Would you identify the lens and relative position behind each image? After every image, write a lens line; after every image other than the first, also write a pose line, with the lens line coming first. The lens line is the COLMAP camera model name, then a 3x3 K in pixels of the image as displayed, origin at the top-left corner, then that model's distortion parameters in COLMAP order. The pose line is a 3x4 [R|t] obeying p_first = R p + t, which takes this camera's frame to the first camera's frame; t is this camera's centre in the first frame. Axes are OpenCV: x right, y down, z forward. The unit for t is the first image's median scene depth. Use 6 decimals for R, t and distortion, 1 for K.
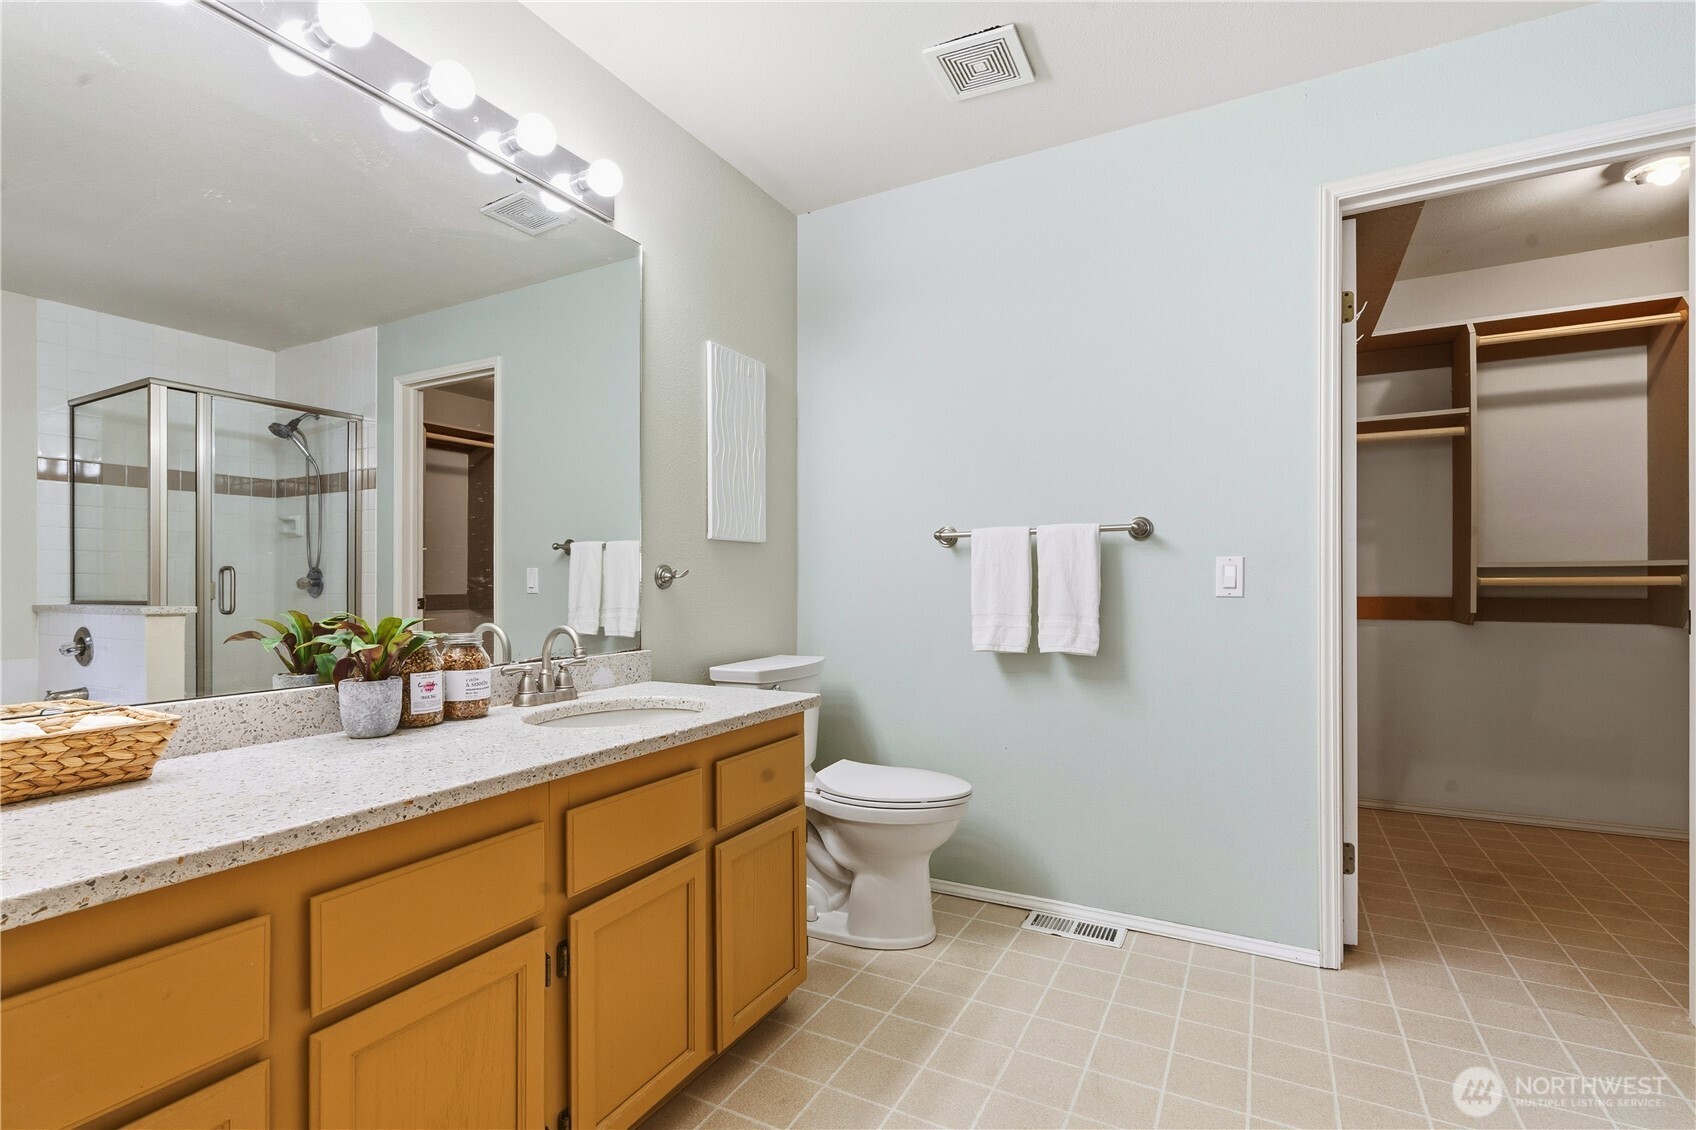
lens RADIAL K [[782.7, 0, 853.2], [0, 782.7, 579.0], [0, 0, 1]] dist [-0.006010, 0.002936]
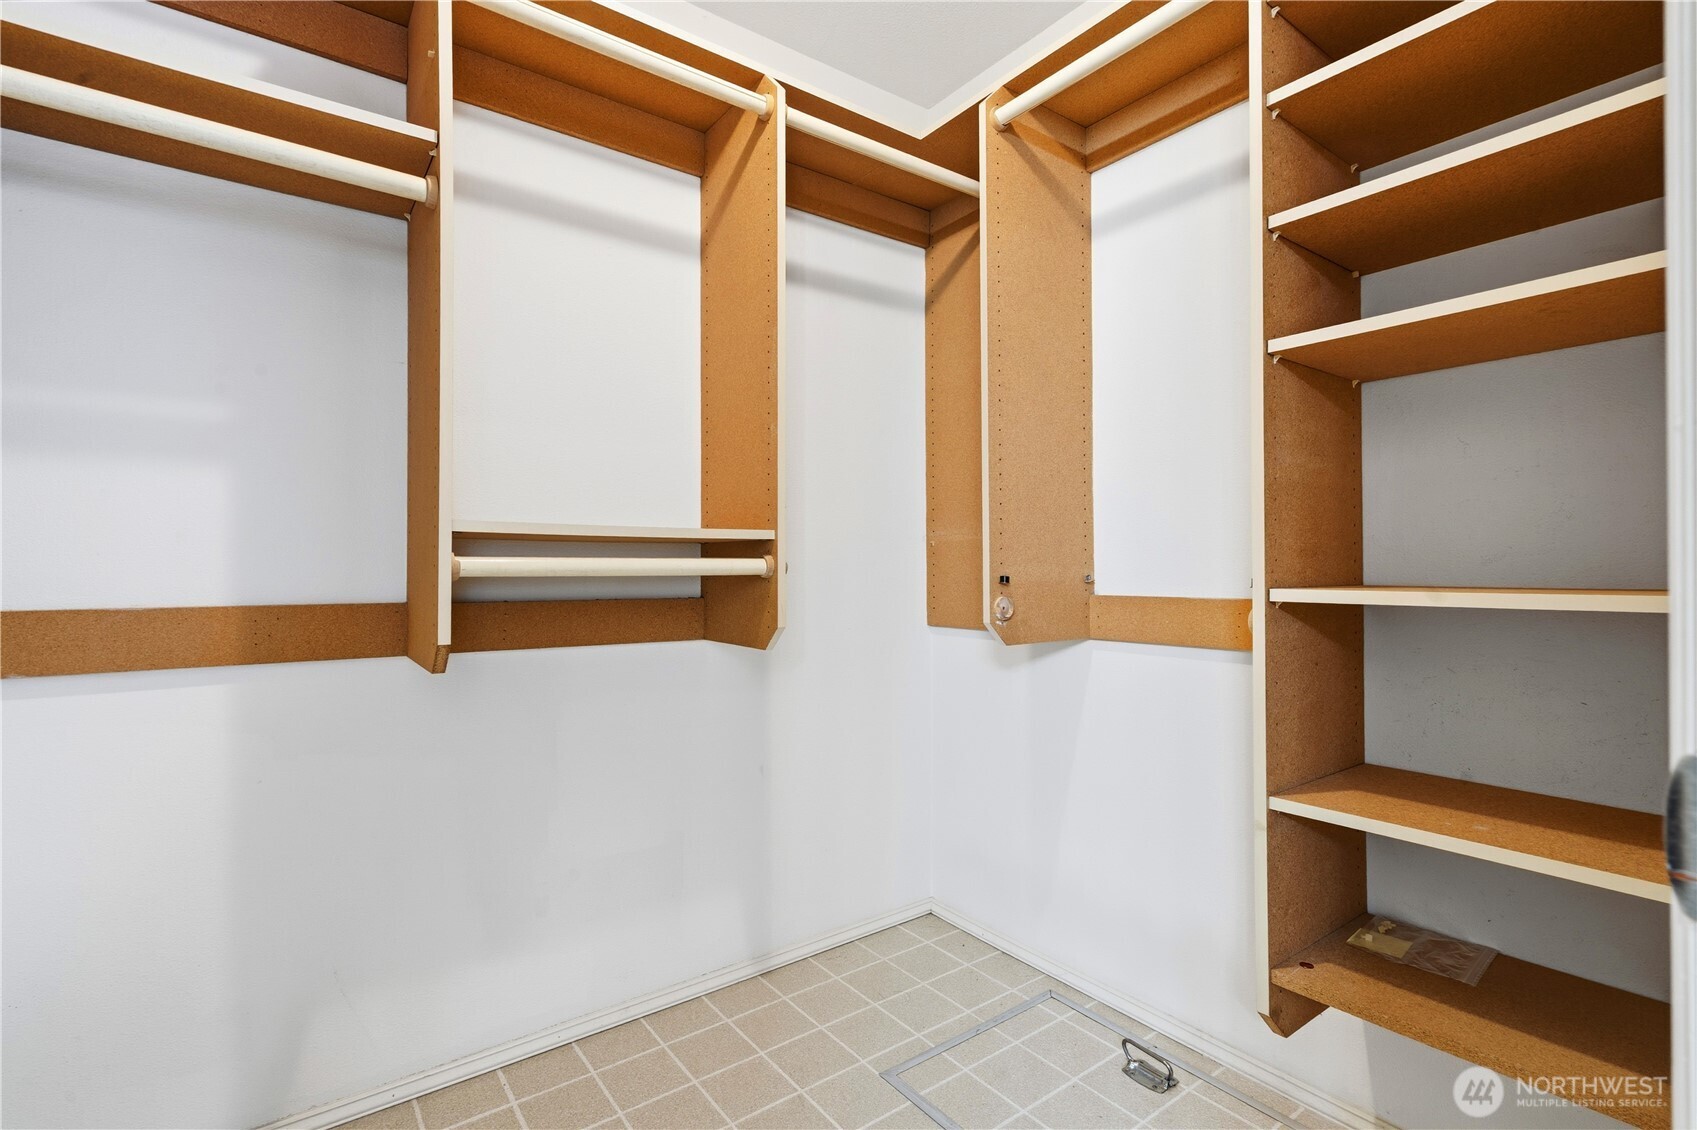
lens RADIAL K [[783.2, 0, 849.6], [0, 783.2, 568.0], [0, 0, 1]] dist [-0.006010, 0.002936]
pose [[0.414627, -0.001553, 0.909990, 0.512742], [-0.002381, 0.999993, 0.002791, 0.001658], [-0.909988, -0.003324, 0.414621, 0.641104]]
